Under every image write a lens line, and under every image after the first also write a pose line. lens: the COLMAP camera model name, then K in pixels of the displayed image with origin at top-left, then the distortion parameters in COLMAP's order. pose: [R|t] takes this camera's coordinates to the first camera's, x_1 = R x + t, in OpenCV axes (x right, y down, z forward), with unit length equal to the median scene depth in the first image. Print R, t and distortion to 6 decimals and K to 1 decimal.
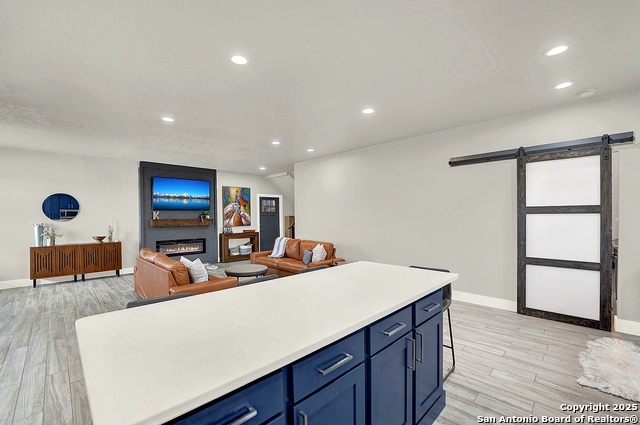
lens RADIAL K [[276.4, 0, 318.4], [0, 276.4, 220.7], [0, 0, 1]] dist [-0.001854, -0.000076]
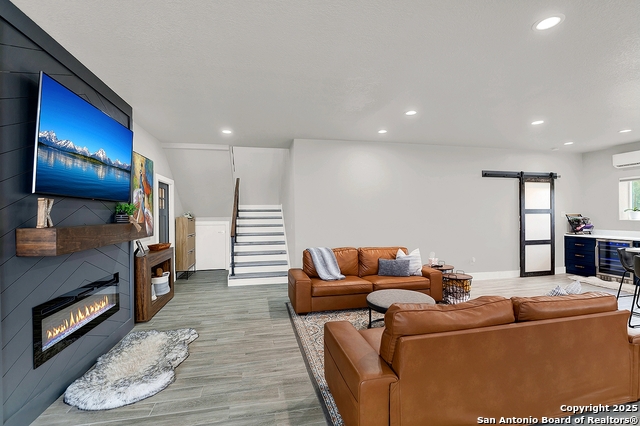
lens RADIAL K [[282.3, 0, 320.0], [0, 282.3, 213.0], [0, 0, 1]] dist [-0.012389, 0.000117]
pose [[0.528174, 0.008636, 0.849092, -0.691876], [0.019940, 0.999546, -0.022571, -0.008215], [-0.848902, 0.028852, 0.527763, 0.636768]]
